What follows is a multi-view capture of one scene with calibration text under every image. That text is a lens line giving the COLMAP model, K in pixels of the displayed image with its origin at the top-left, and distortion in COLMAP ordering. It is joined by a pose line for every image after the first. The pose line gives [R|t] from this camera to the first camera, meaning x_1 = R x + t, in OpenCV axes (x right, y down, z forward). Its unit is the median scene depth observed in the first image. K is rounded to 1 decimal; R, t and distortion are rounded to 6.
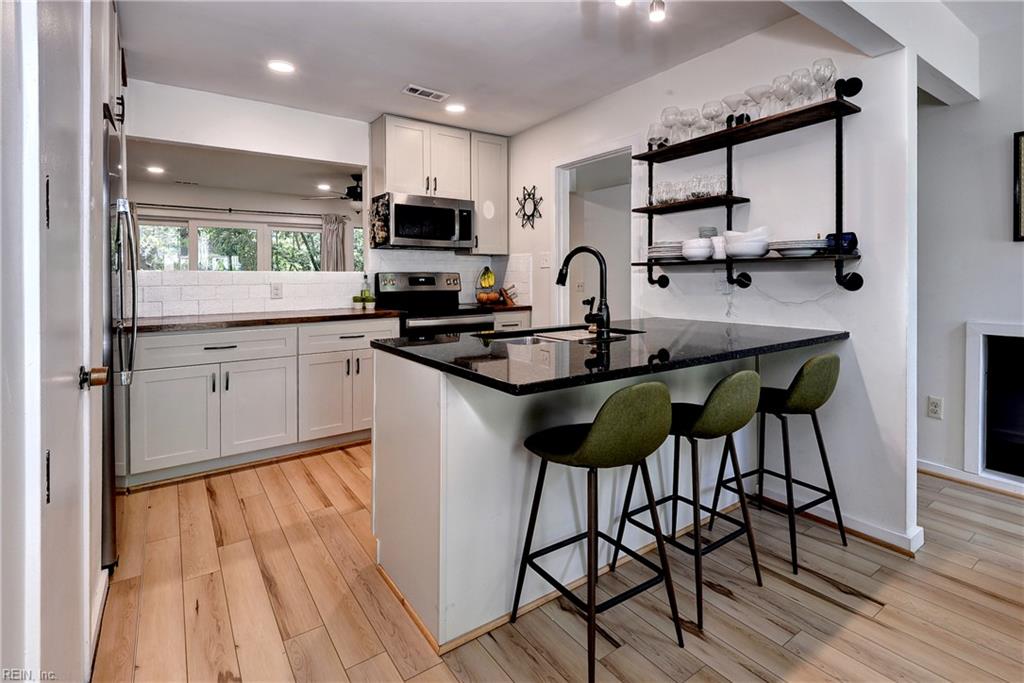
lens RADIAL K [[485.4, 0, 509.3], [0, 485.4, 277.5], [0, 0, 1]] dist [0.008834, -0.005127]
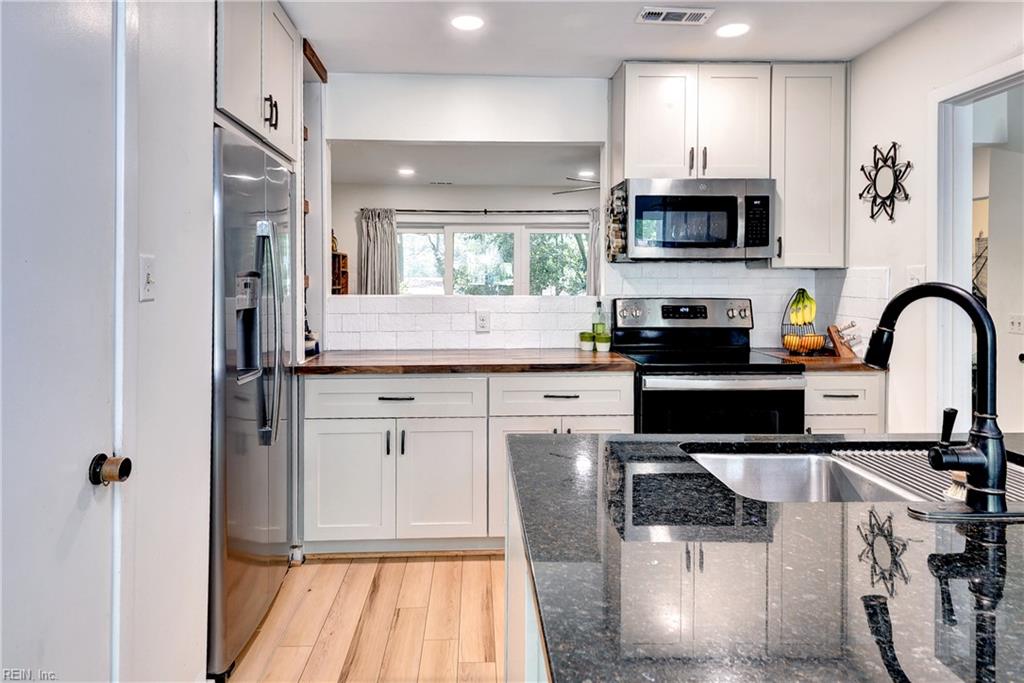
lens RADIAL K [[635.6, 0, 494.5], [0, 635.6, 279.3], [0, 0, 1]] dist [0.011802, -0.009823]
pose [[0.837290, 0.002558, -0.546754, 0.071788], [-0.005039, 0.999983, -0.003038, -0.033155], [0.546736, 0.005298, 0.837288, 0.169002]]
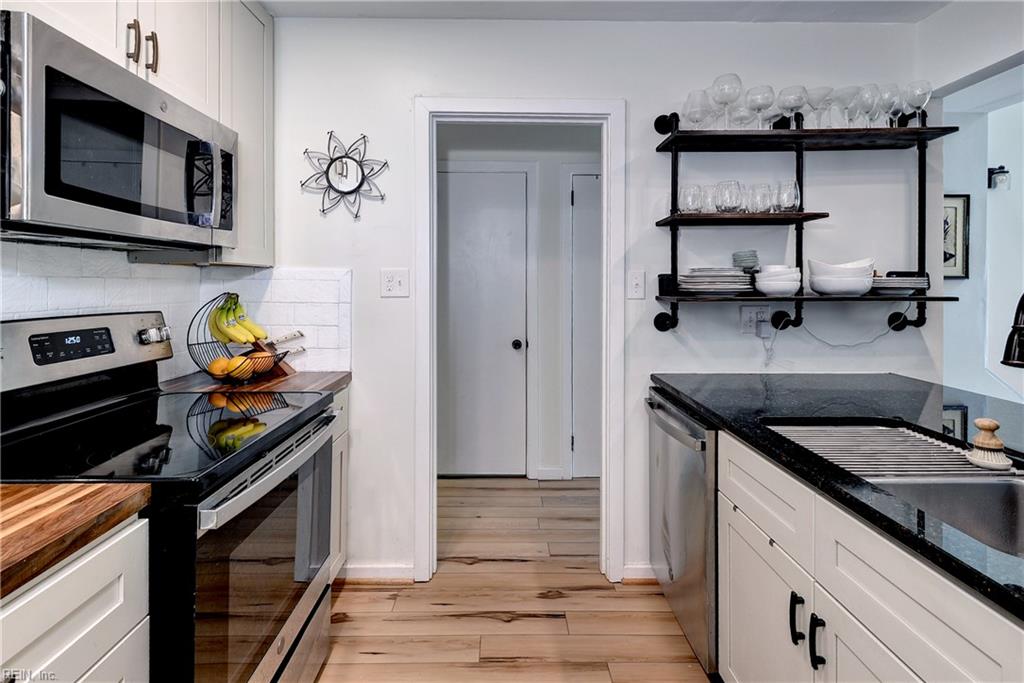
lens RADIAL K [[485.4, 0, 526.7], [0, 485.4, 291.1], [0, 0, 1]] dist [0.008834, -0.005127]
pose [[0.556176, -0.004924, 0.831050, -0.298724], [-0.004148, 0.999954, 0.008701, -0.032842], [-0.831054, -0.008287, 0.556130, 0.613538]]
